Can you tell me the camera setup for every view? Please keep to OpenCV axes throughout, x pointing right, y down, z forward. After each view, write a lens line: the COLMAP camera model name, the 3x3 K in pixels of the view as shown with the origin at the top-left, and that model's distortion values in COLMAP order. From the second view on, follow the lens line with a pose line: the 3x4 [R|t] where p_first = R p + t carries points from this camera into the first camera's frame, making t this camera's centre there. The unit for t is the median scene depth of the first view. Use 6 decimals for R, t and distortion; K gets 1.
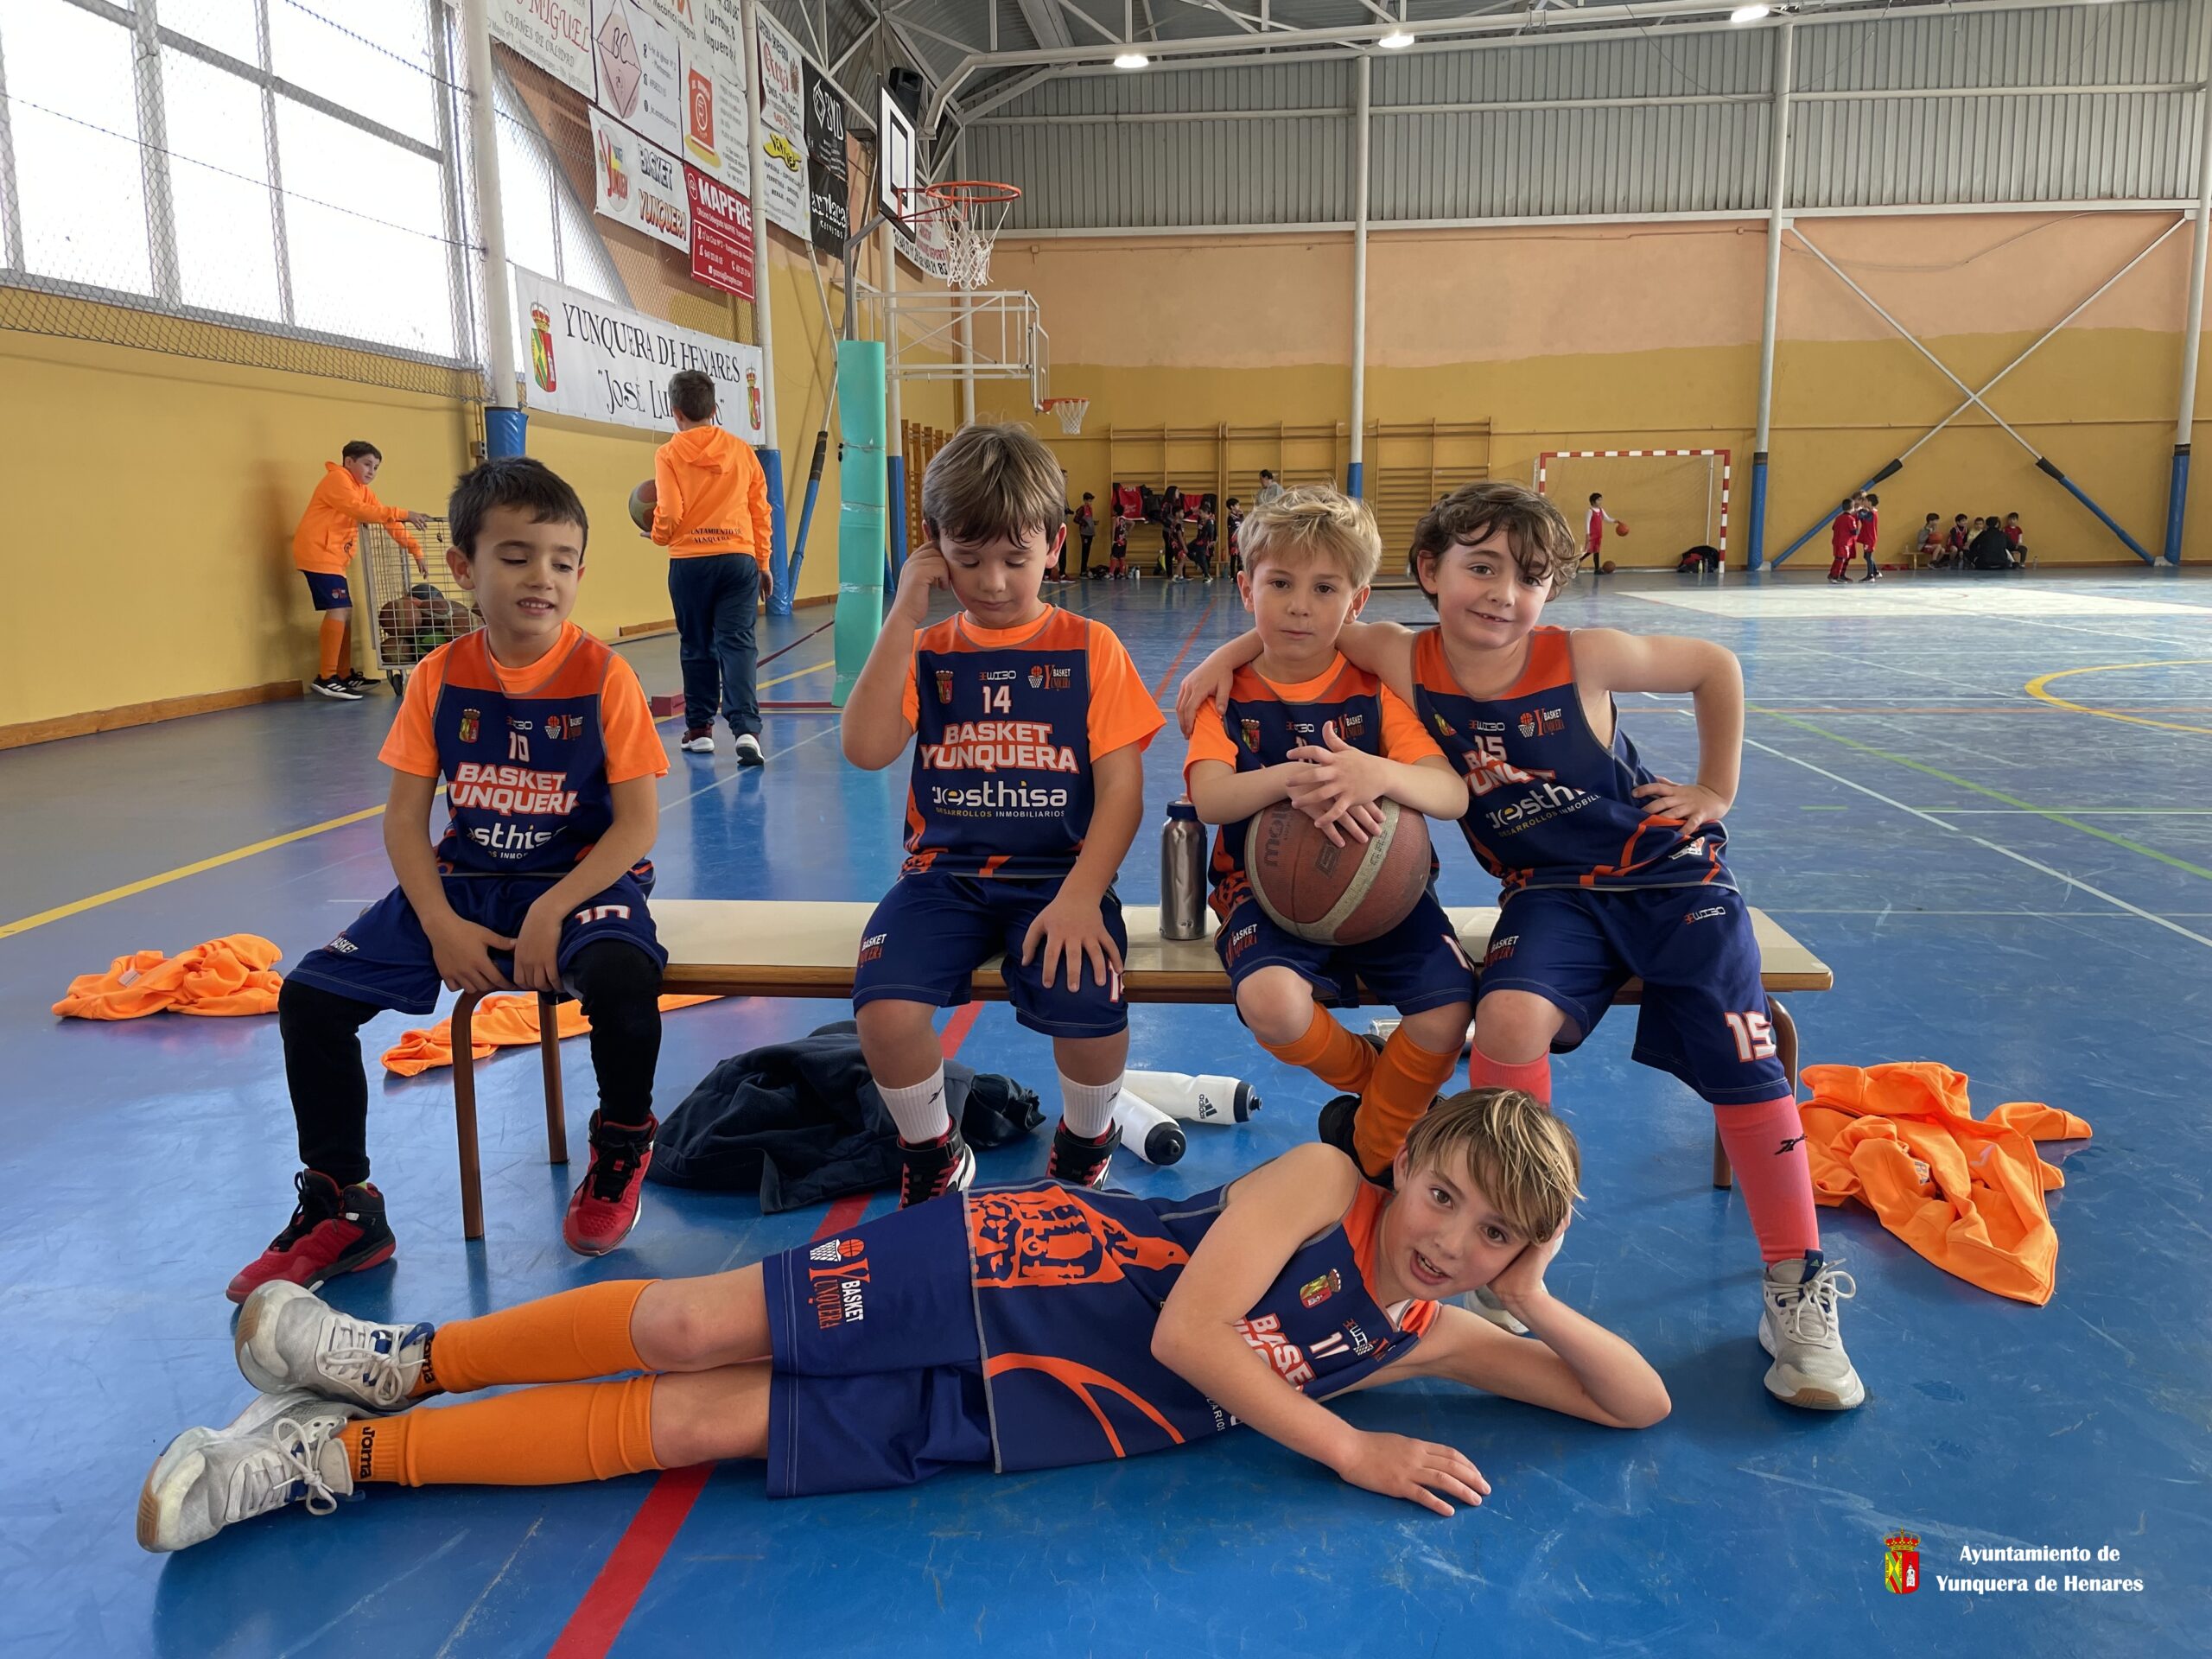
lens RADIAL K [[1675.7, 0, 1123.6], [0, 1675.7, 776.4], [0, 0, 1]] dist [0.076414, -0.105952]
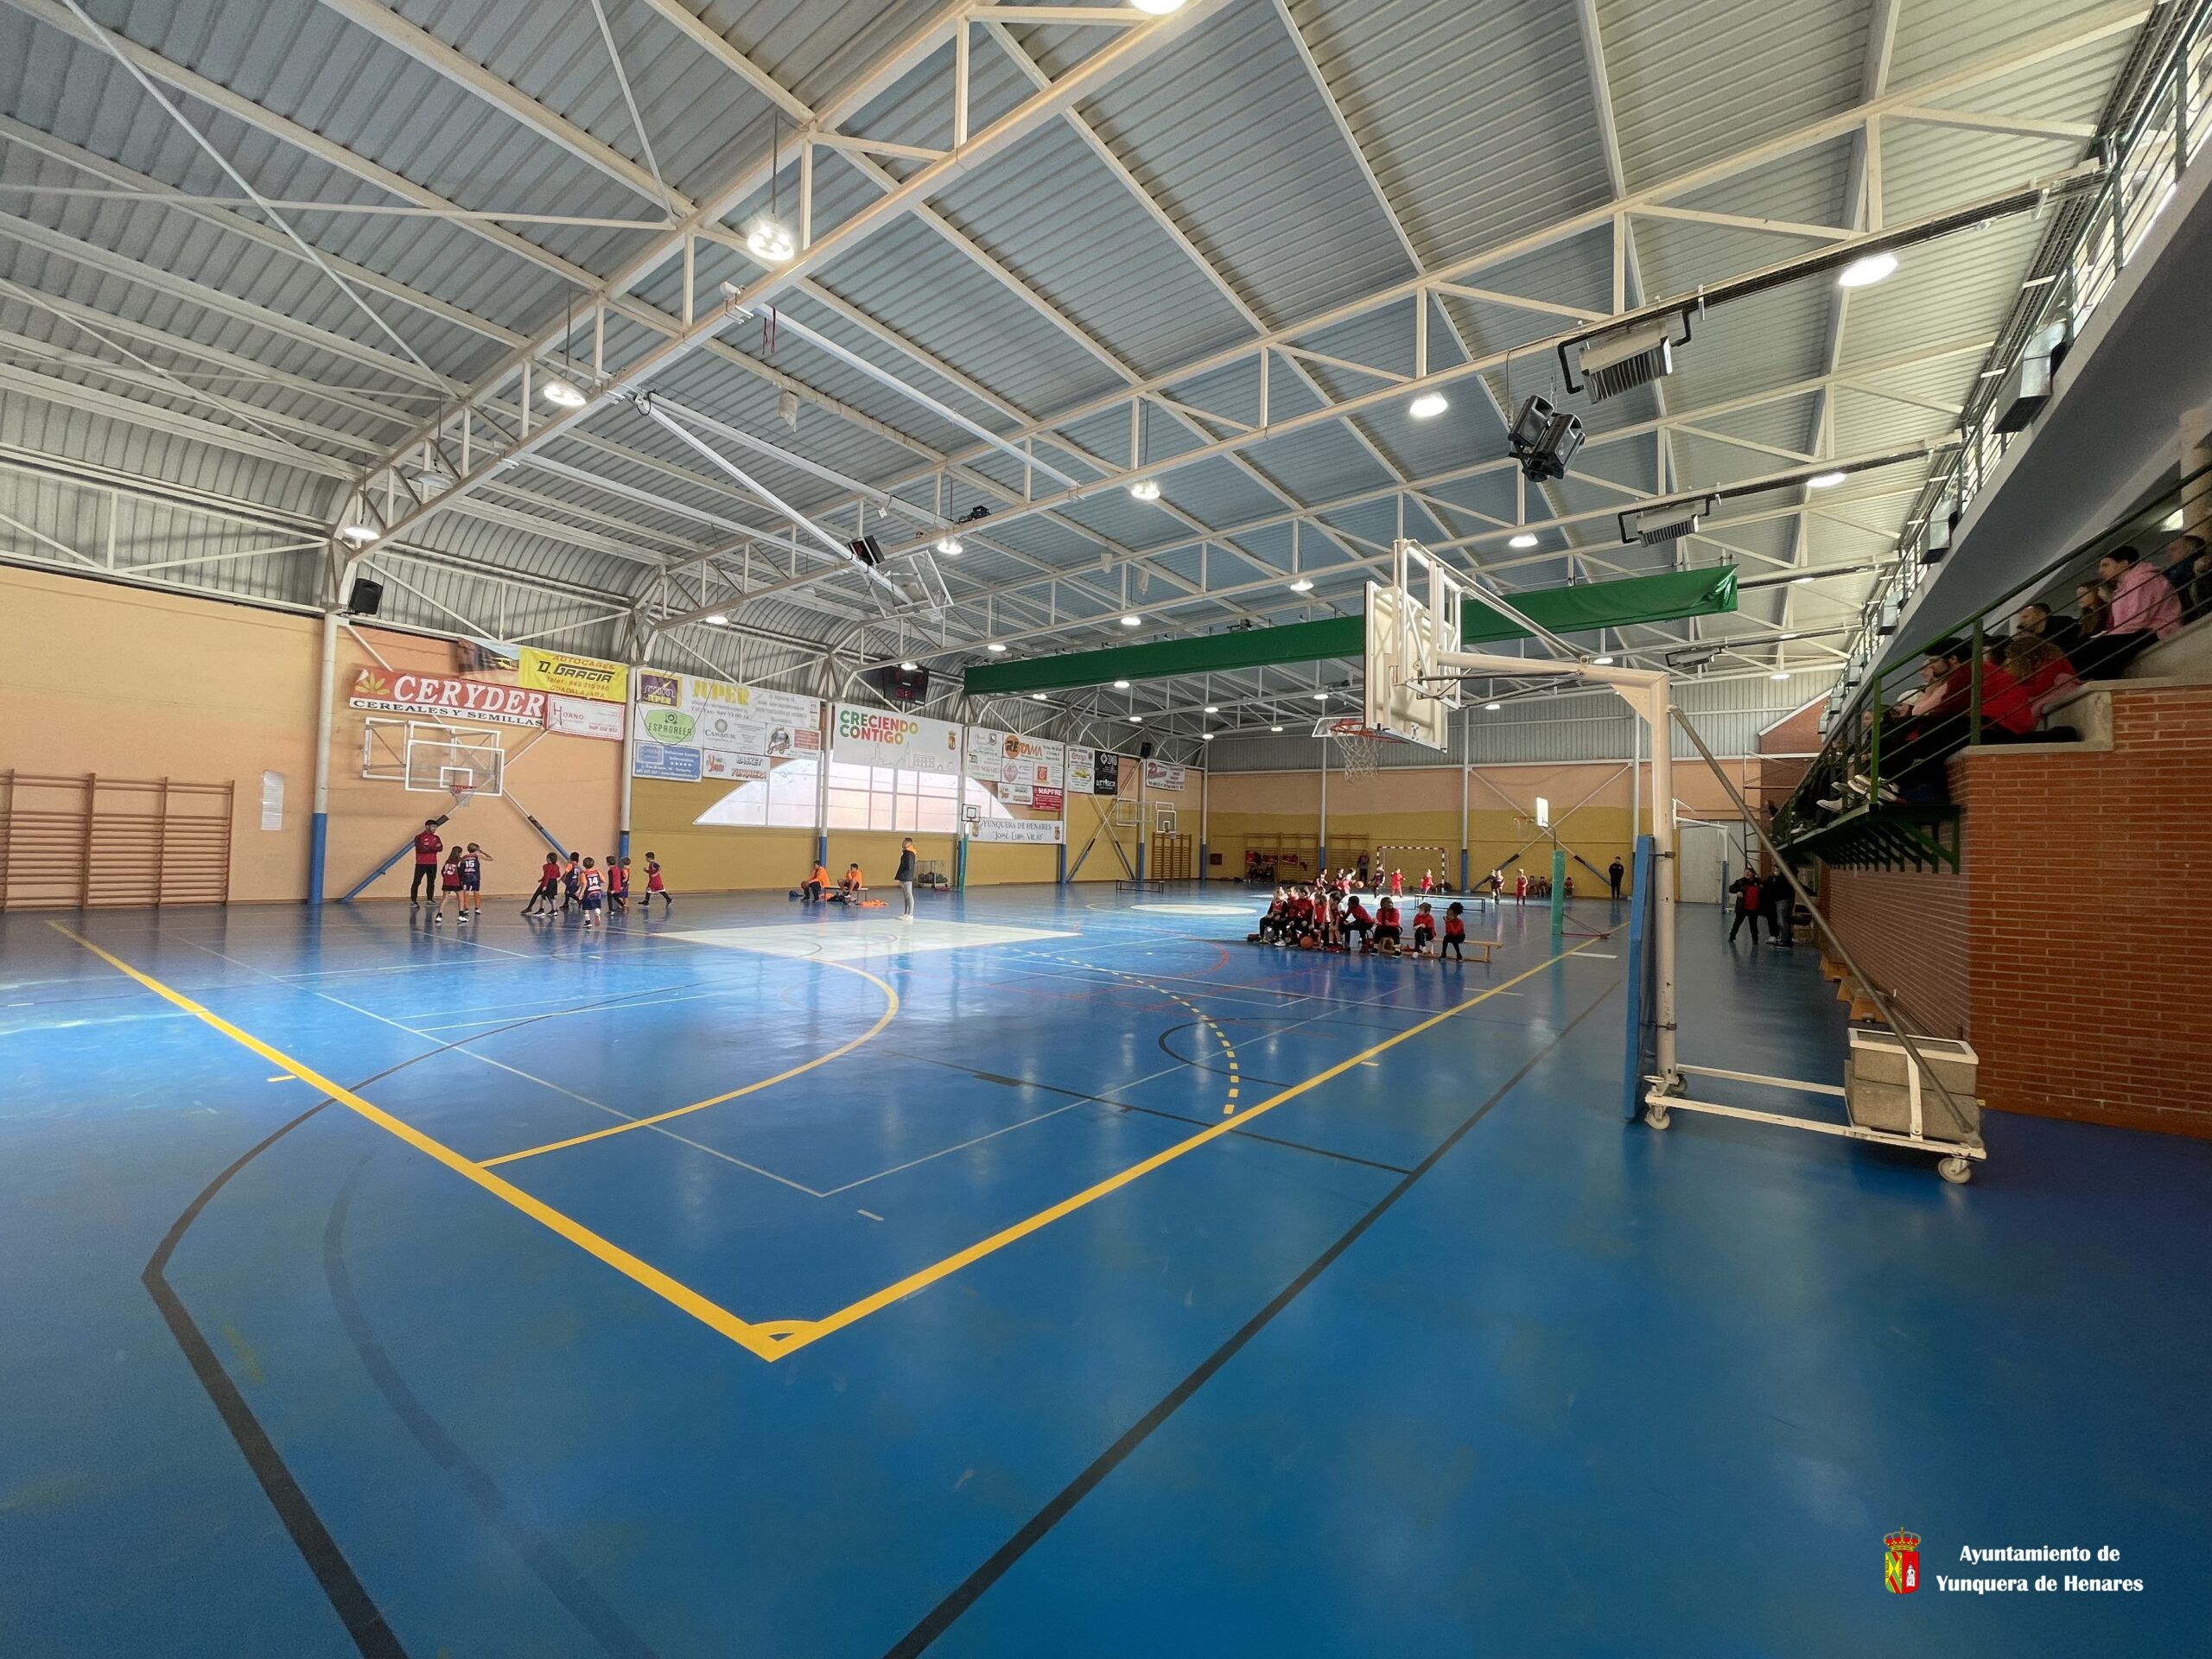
lens RADIAL K [[883.1, 0, 1101.5], [0, 883.1, 827.1], [0, 0, 1]] dist [-0.005304, 0.000094]
pose [[0.849583, 0.020279, -0.527065, 0.630465], [-0.114238, 0.982617, -0.146336, 0.049756], [0.514935, 0.184536, 0.837131, -0.500986]]
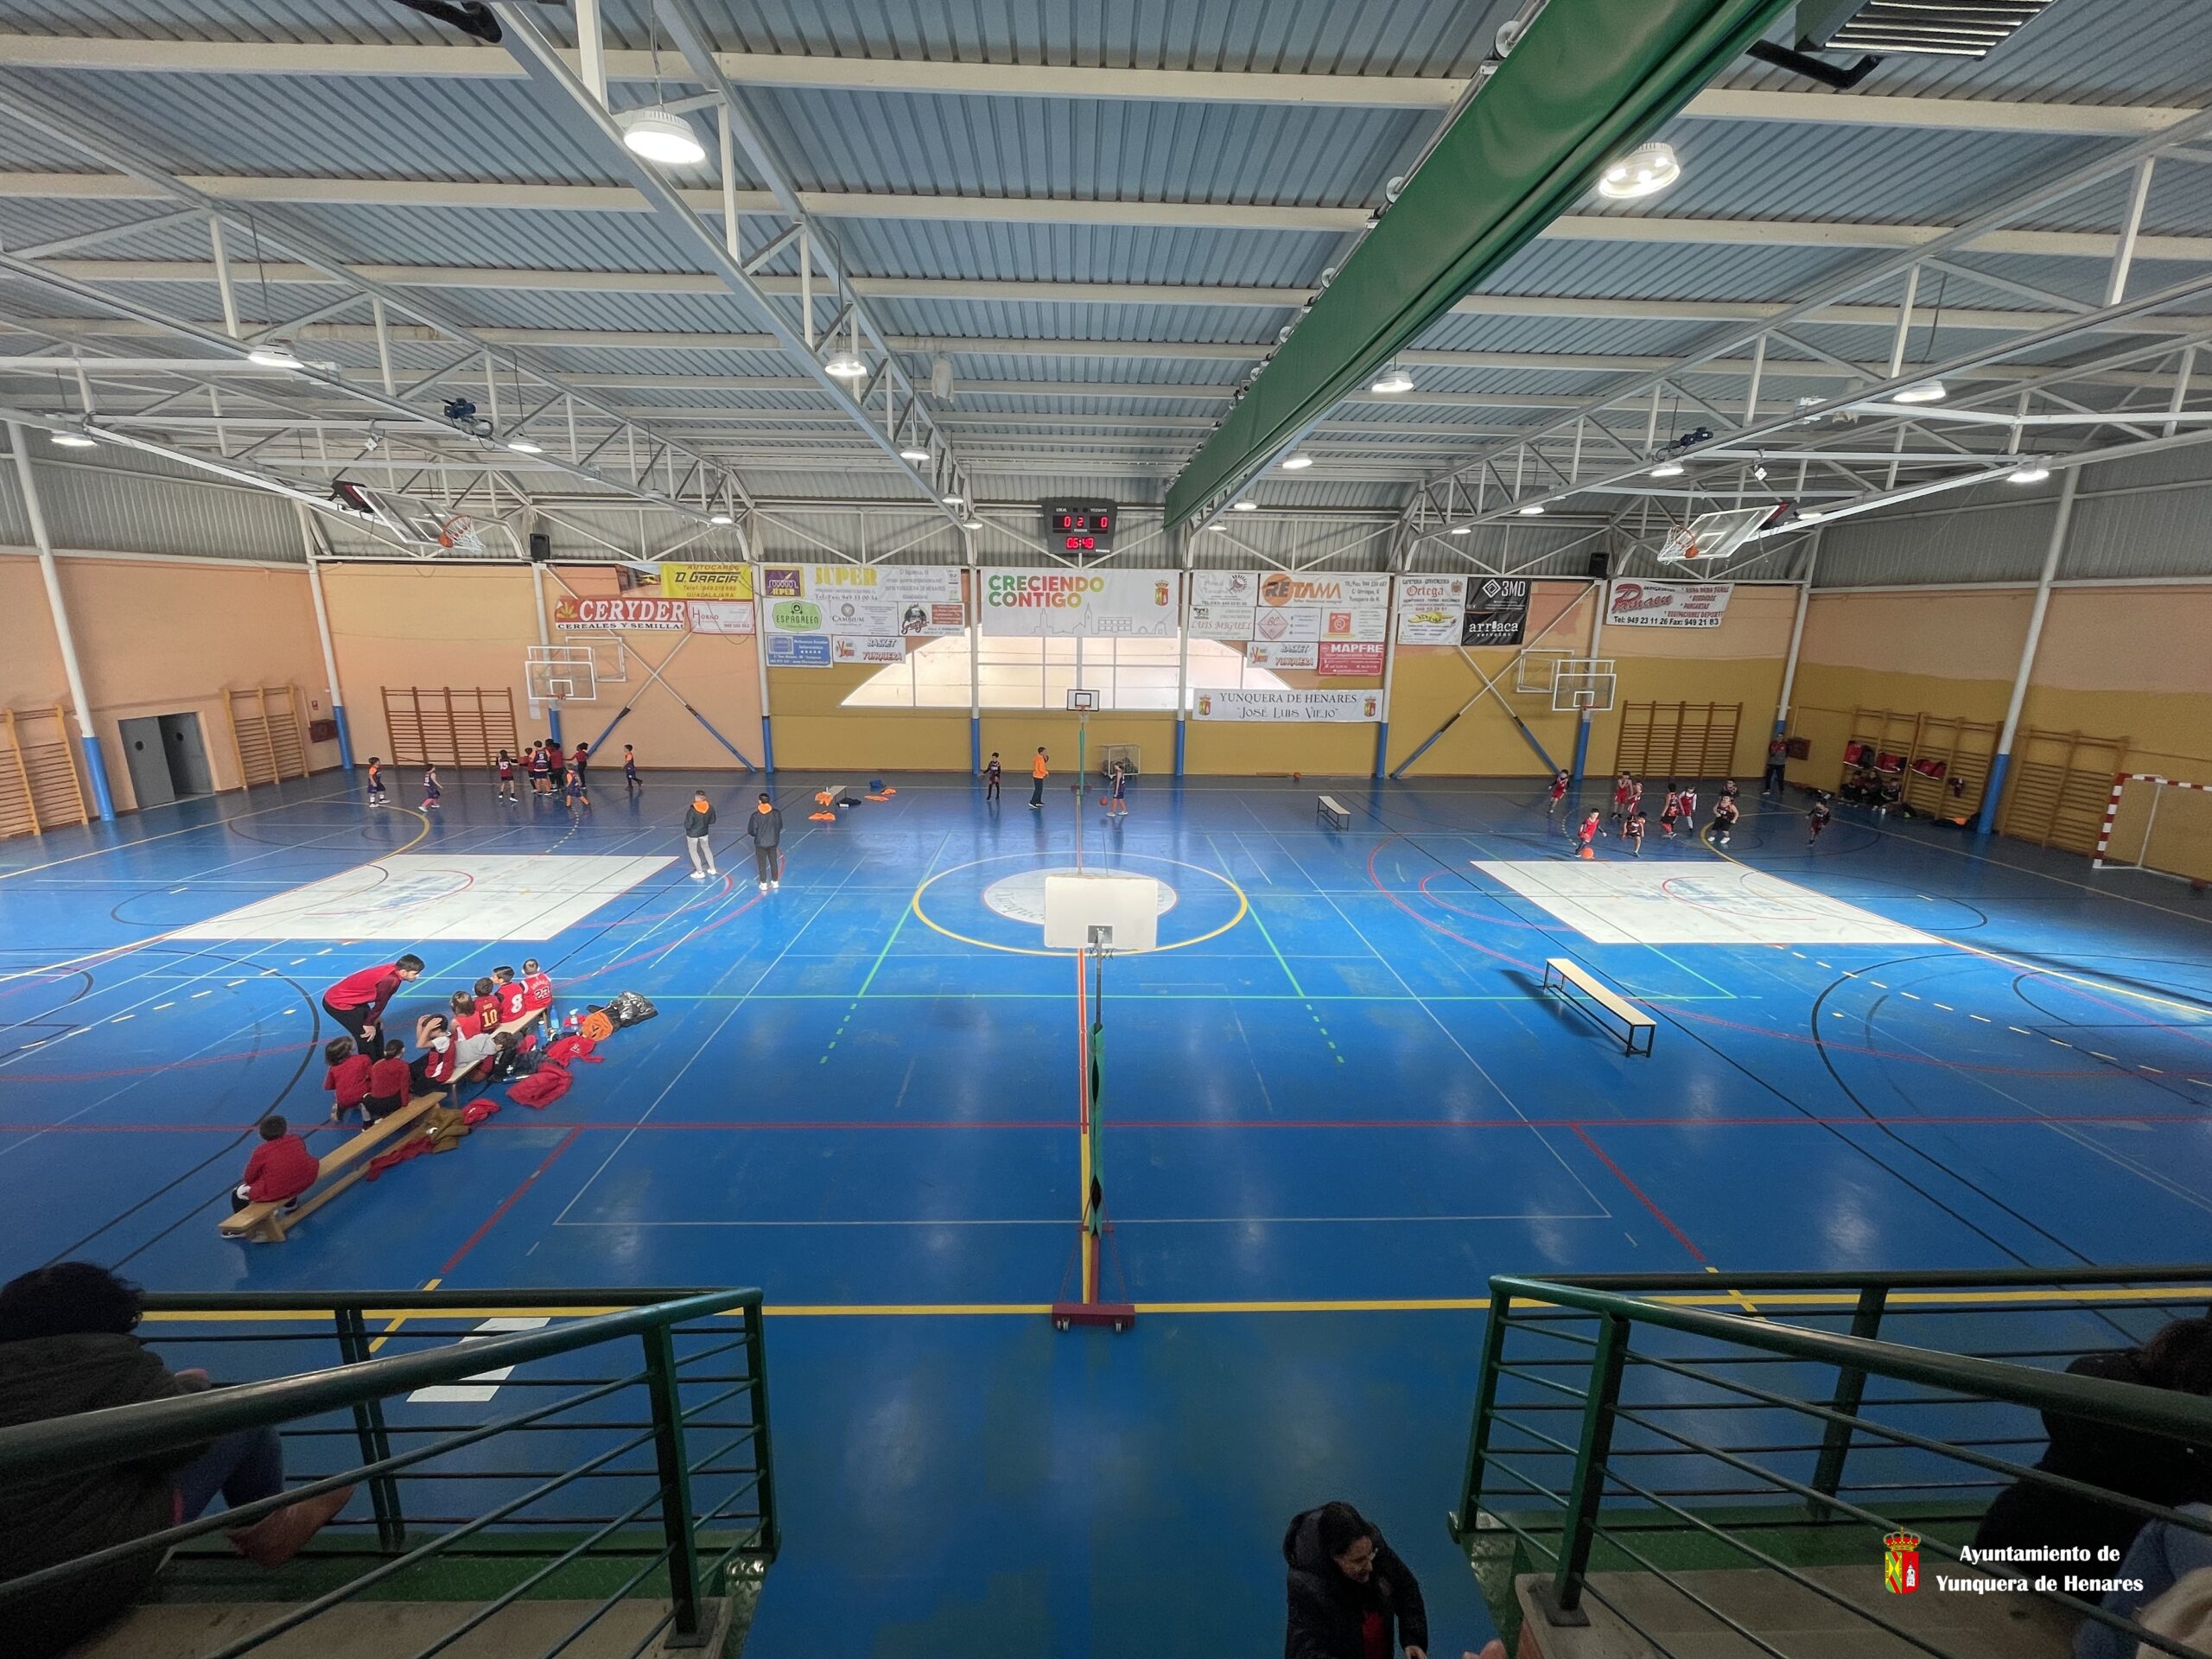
lens RADIAL K [[883.1, 0, 1098.8], [0, 883.1, 825.2], [0, 0, 1]] dist [-0.005304, 0.000094]
pose [[0.102610, 0.243547, -0.964446, 0.779933], [-0.165839, 0.960183, 0.224826, -0.170951], [0.980800, 0.136873, 0.138914, 0.182479]]
